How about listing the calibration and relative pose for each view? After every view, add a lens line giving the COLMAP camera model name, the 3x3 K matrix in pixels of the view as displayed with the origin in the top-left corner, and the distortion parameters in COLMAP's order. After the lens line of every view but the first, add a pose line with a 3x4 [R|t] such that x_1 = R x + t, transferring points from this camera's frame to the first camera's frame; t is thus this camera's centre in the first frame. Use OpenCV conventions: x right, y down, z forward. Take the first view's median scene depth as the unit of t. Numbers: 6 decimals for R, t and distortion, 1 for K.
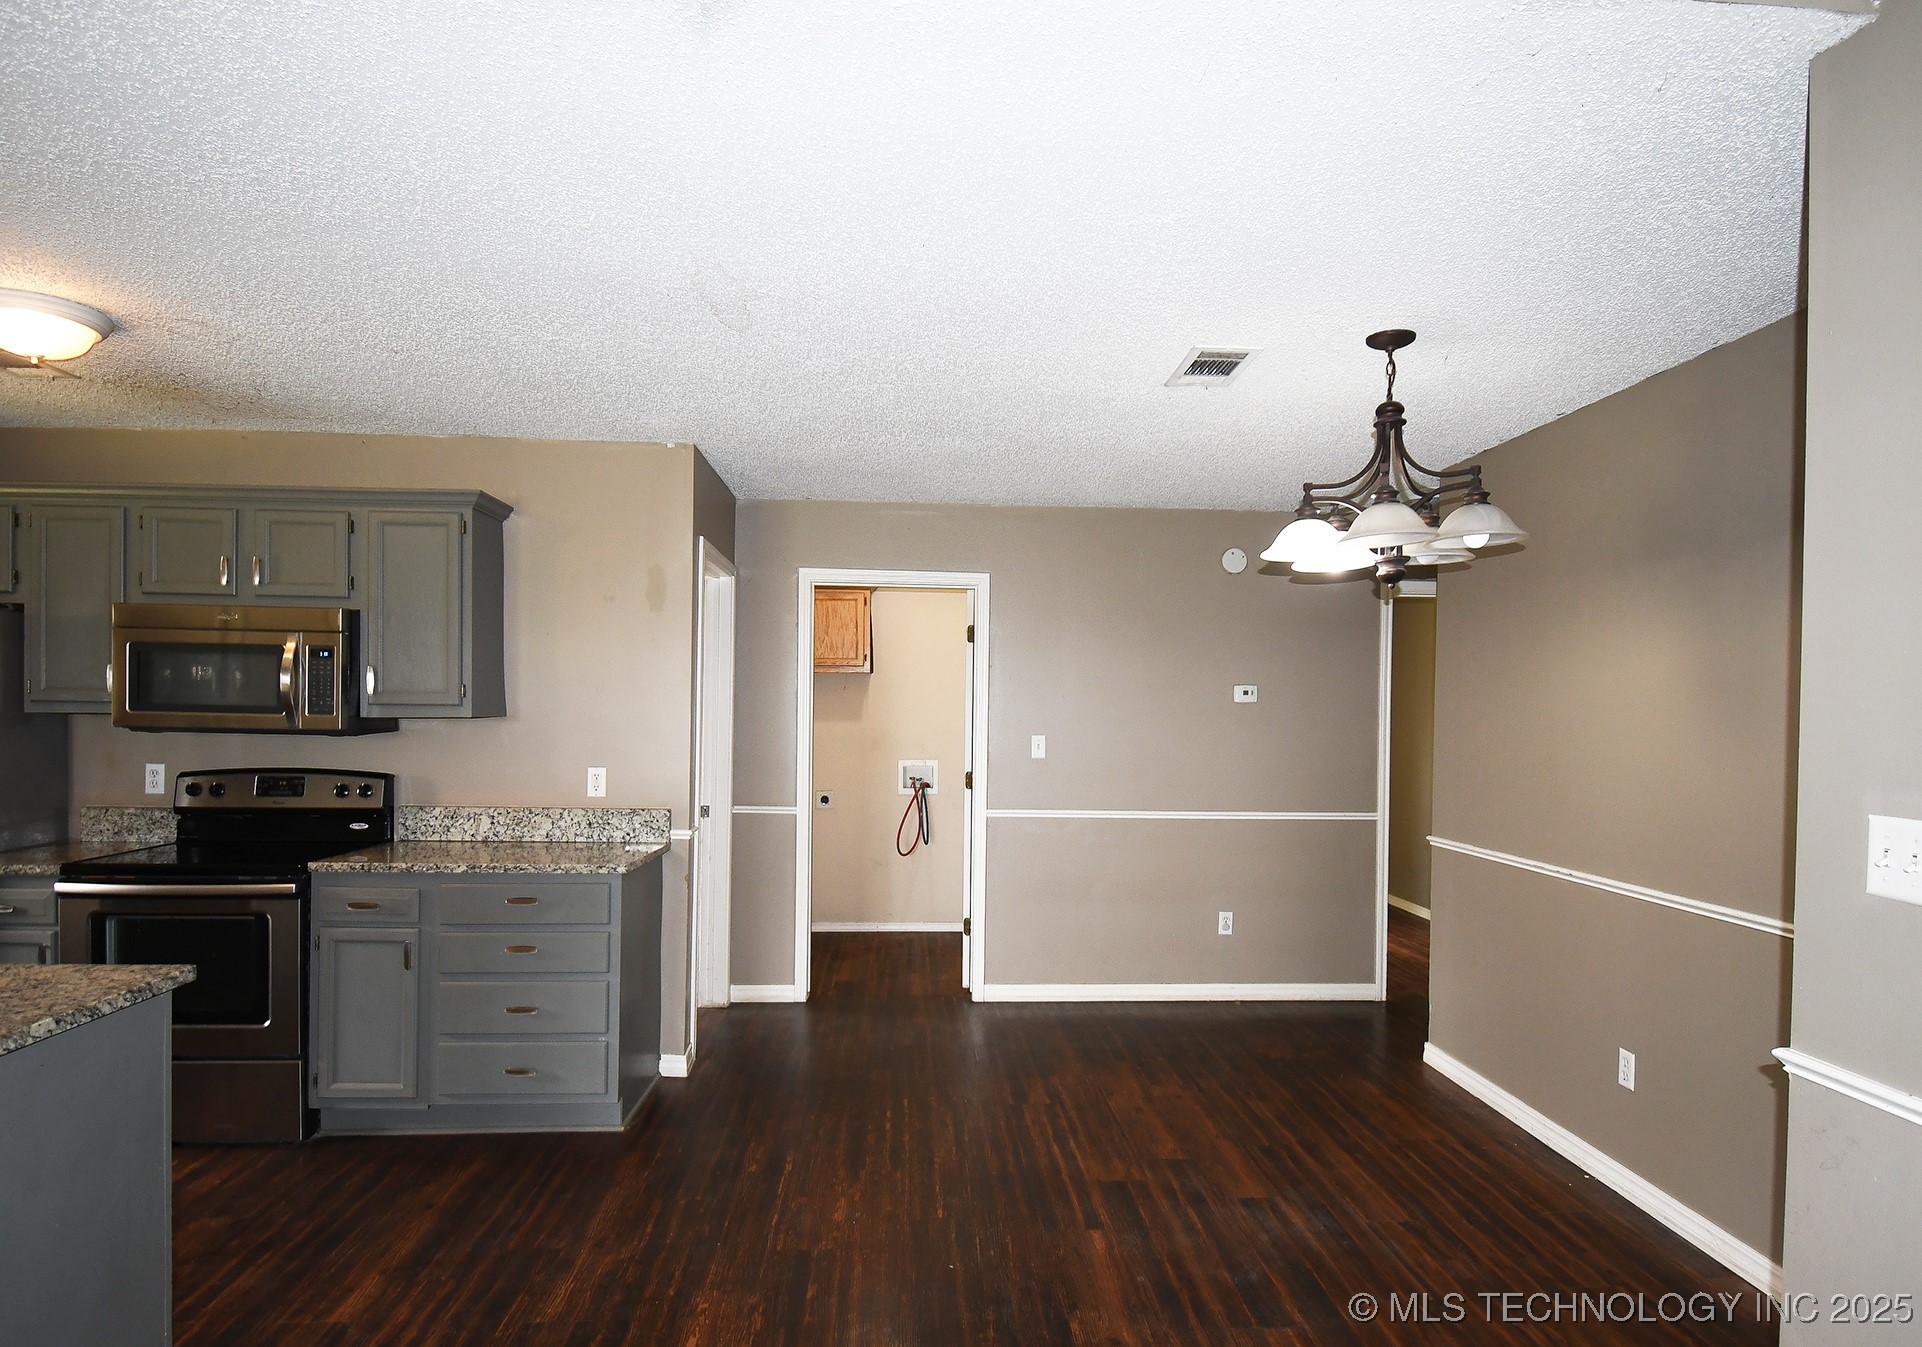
lens RADIAL K [[1079.1, 0, 974.1], [0, 1079.1, 724.6], [0, 0, 1]] dist [0.024037, -0.032691]
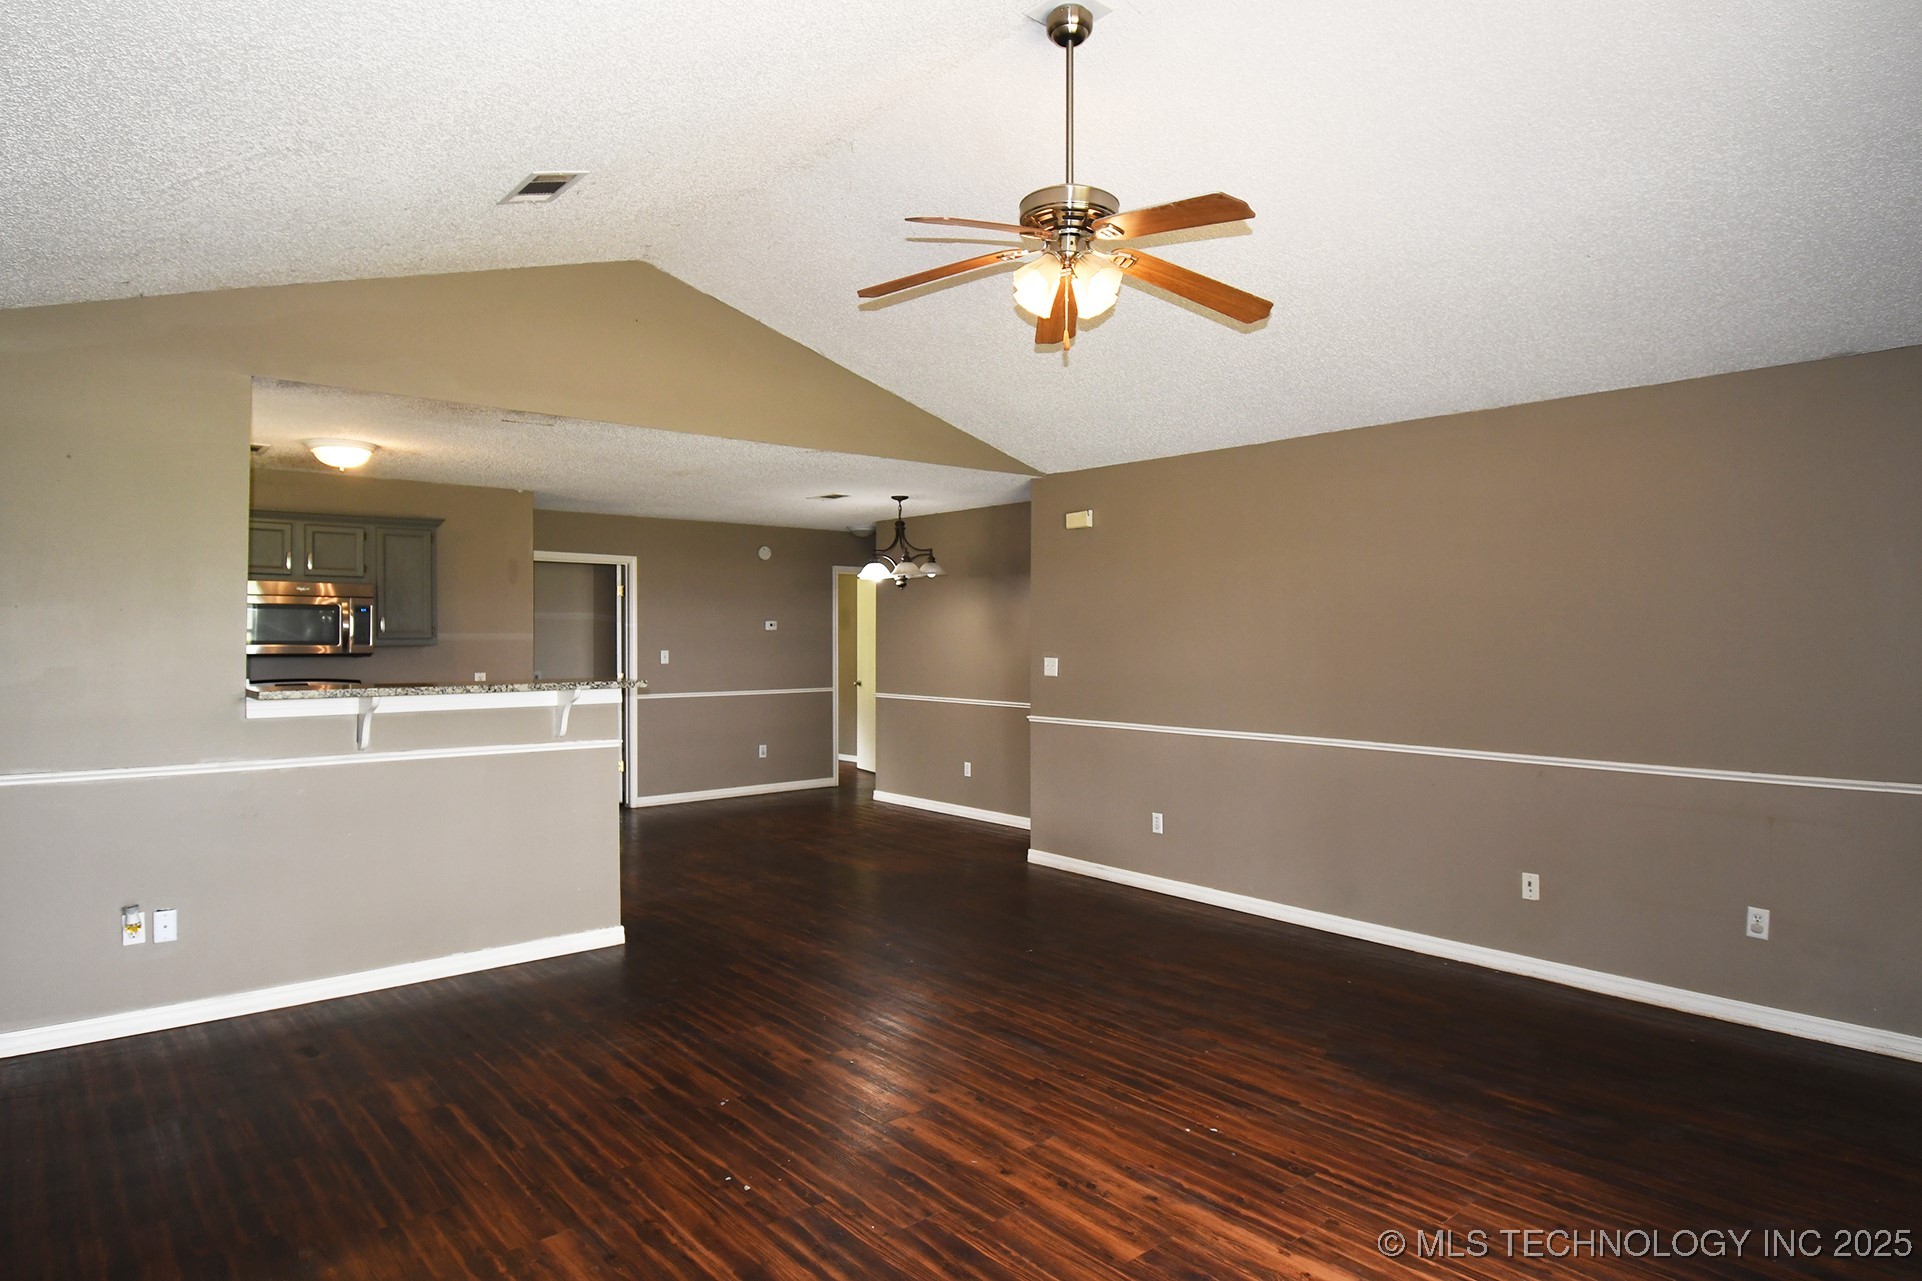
lens RADIAL K [[1098.0, 0, 955.9], [0, 1098.0, 644.2], [0, 0, 1]] dist [0.018172, -0.030953]
pose [[0.800063, -0.019295, 0.599606, -0.827248], [0.019300, 0.999793, 0.006421, -0.003362], [-0.599606, 0.006435, 0.800269, -0.914152]]
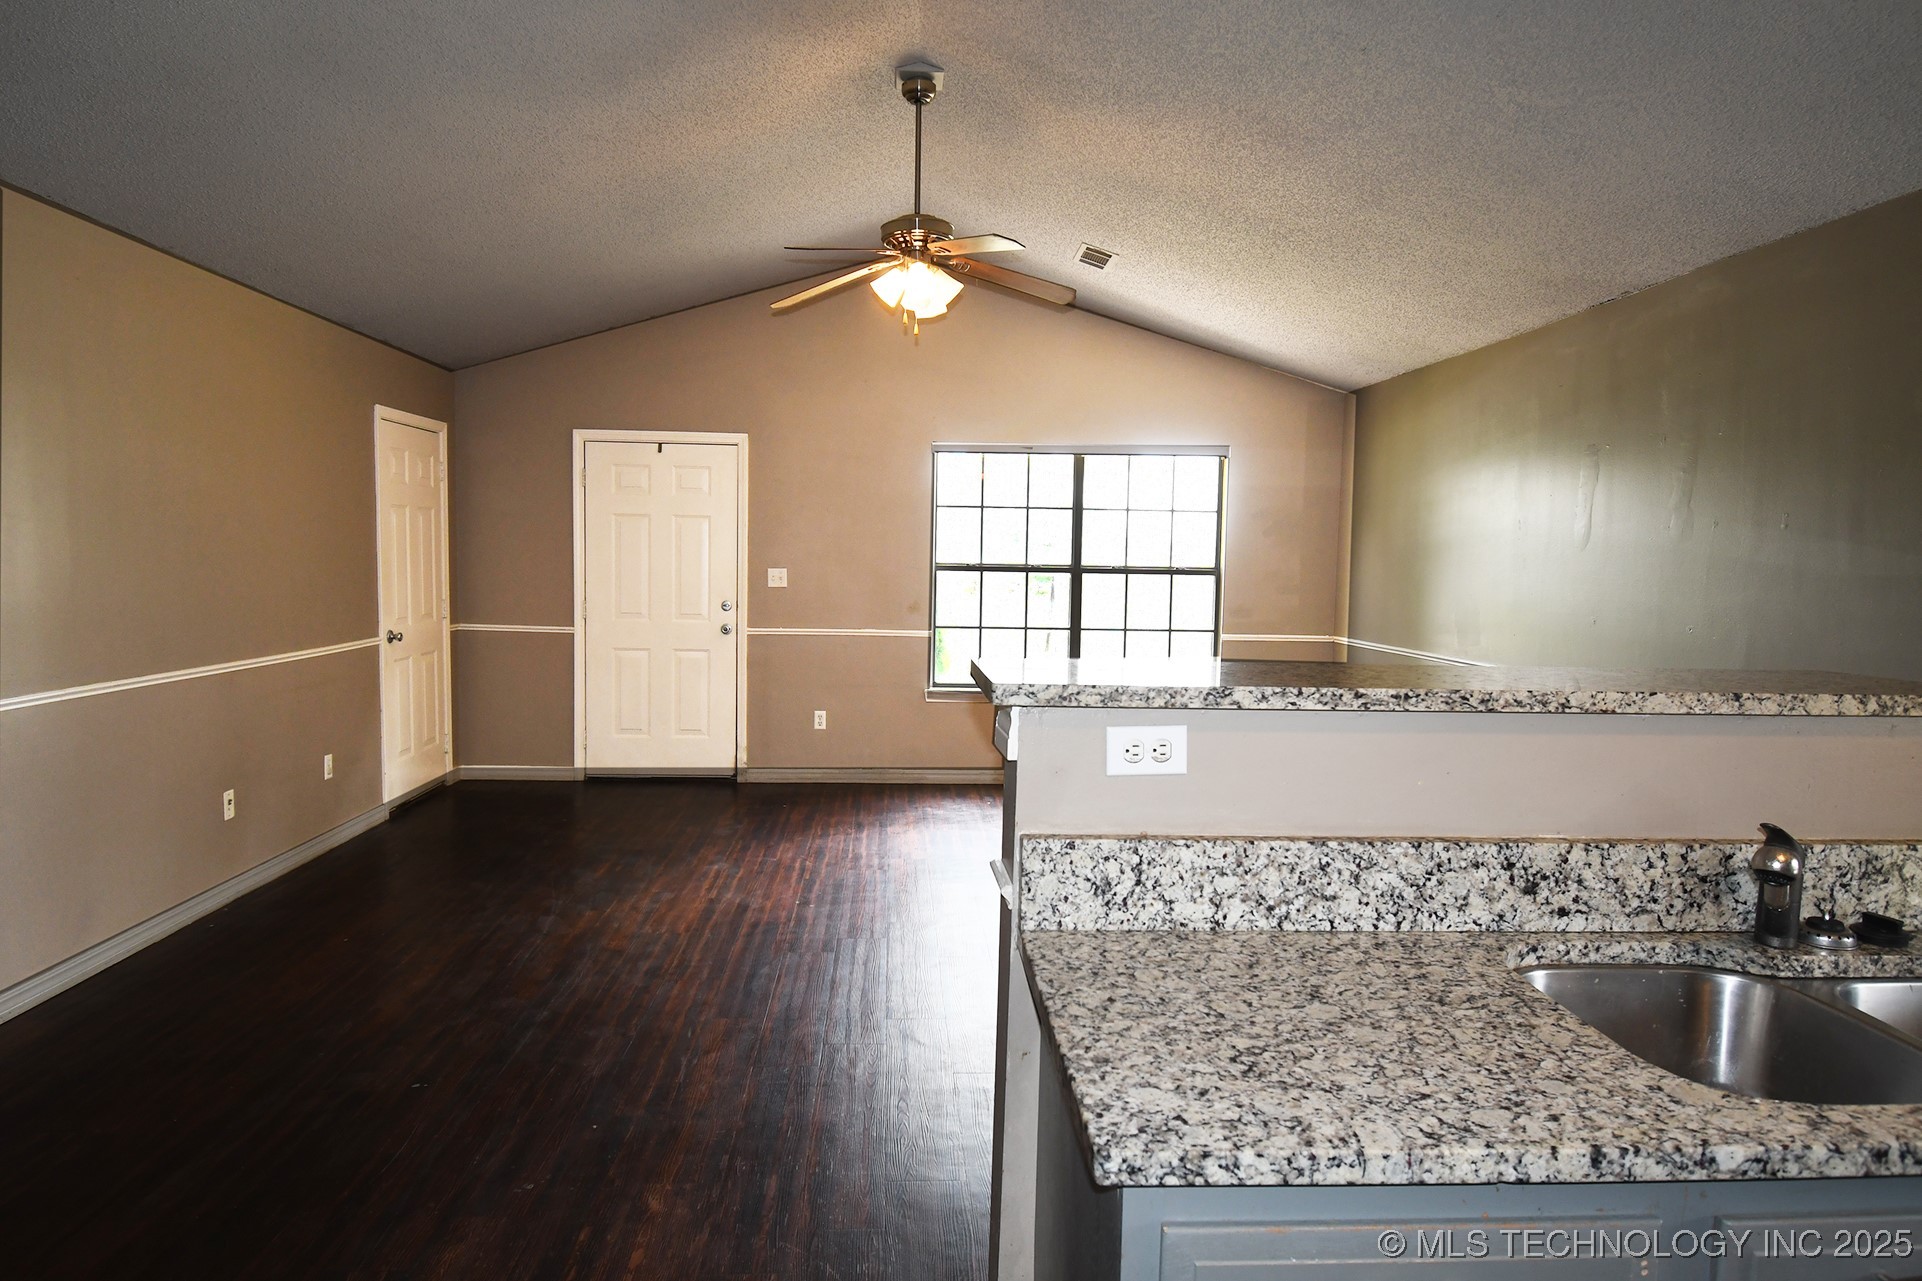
lens RADIAL K [[1172.8, 0, 957.4], [0, 1172.8, 642.5], [0, 0, 1]] dist [0.013611, -0.027136]
pose [[-0.999374, -0.035084, 0.004654, -0.356172], [-0.034543, 0.995572, 0.087429, -0.010468], [-0.007700, 0.087214, -0.996160, 0.785534]]
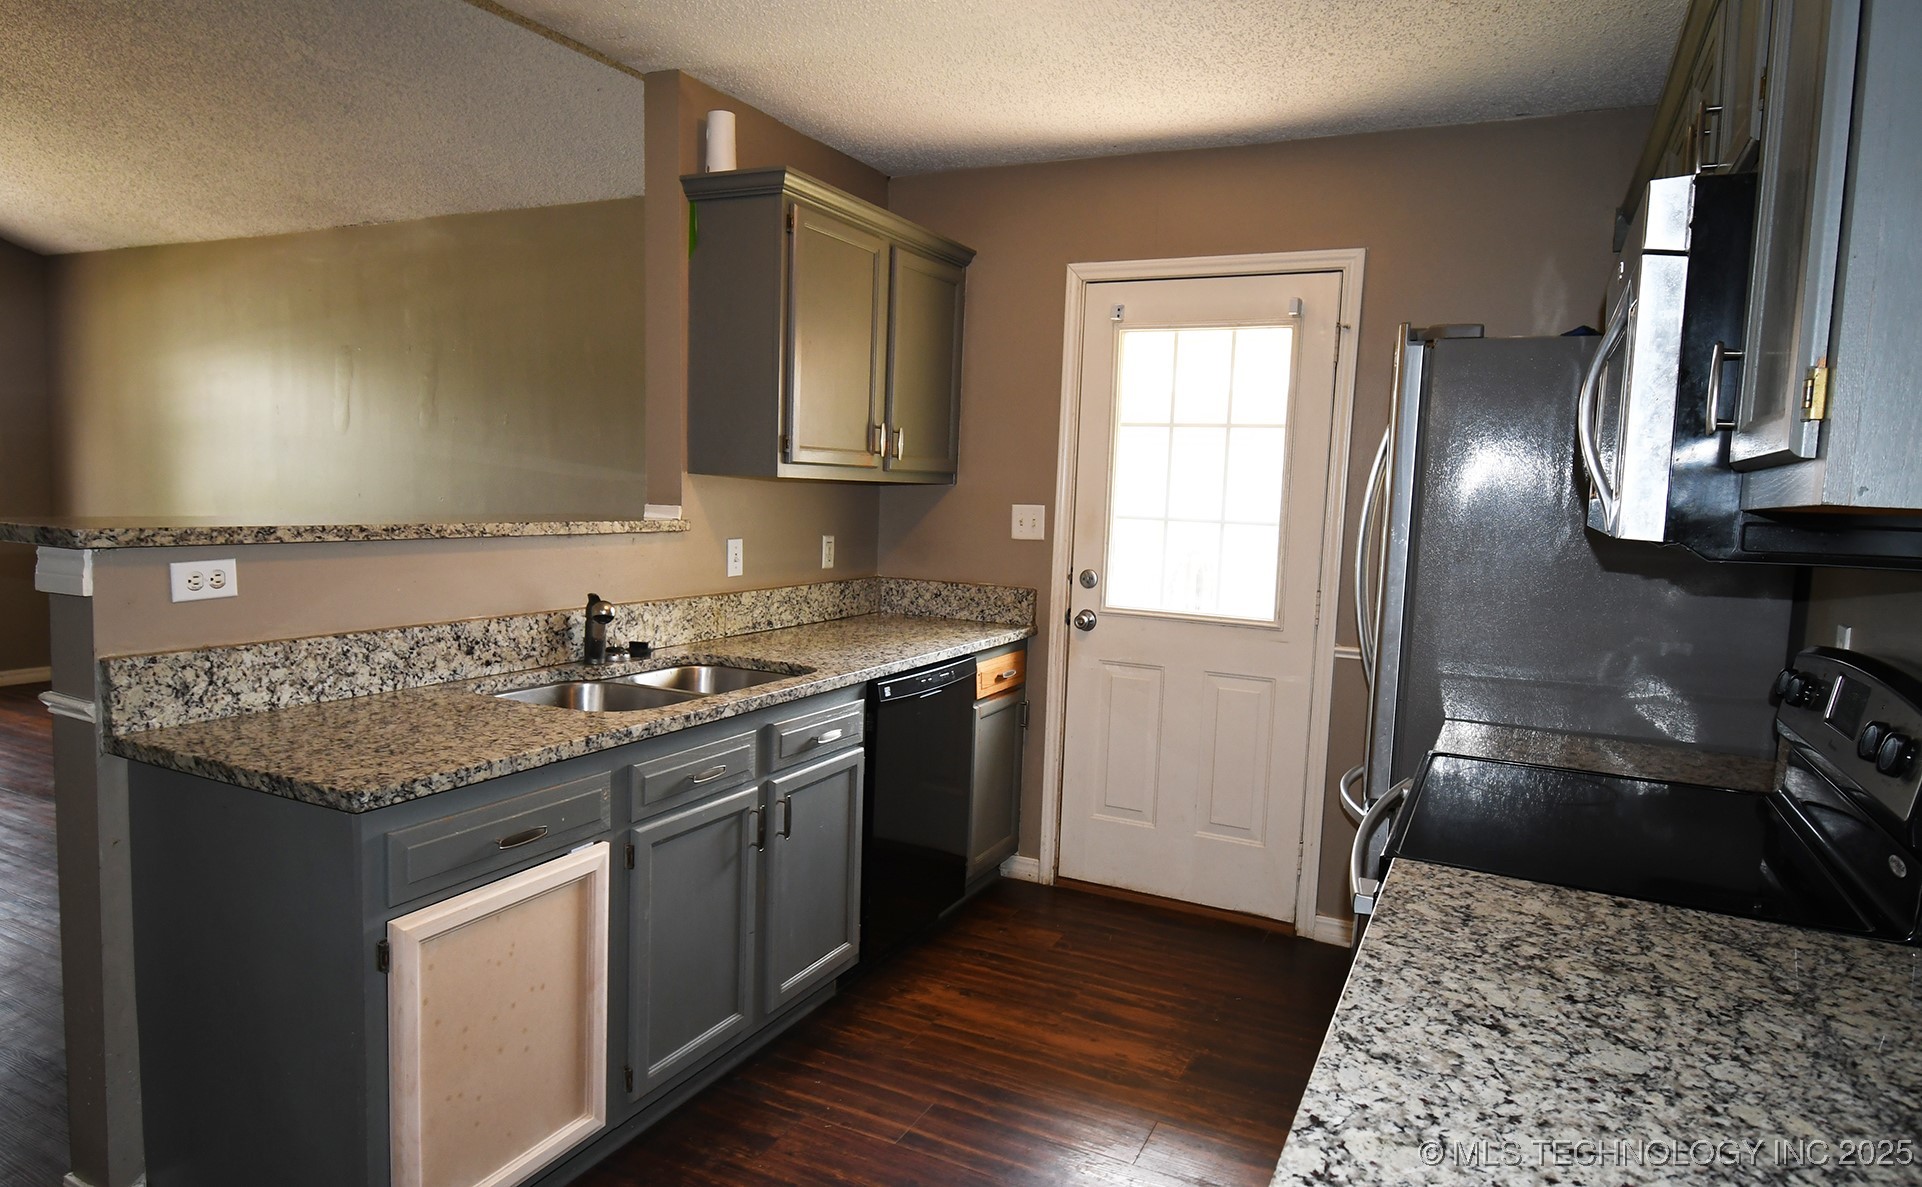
lens RADIAL K [[1136.5, 0, 957.3], [0, 1136.5, 606.0], [0, 0, 1]] dist [0.016904, -0.028334]
pose [[-0.495026, 0.057223, -0.866992, -0.148771], [-0.060193, 0.993173, 0.099920, 0.001579], [0.866791, 0.101650, -0.488202, 0.916396]]
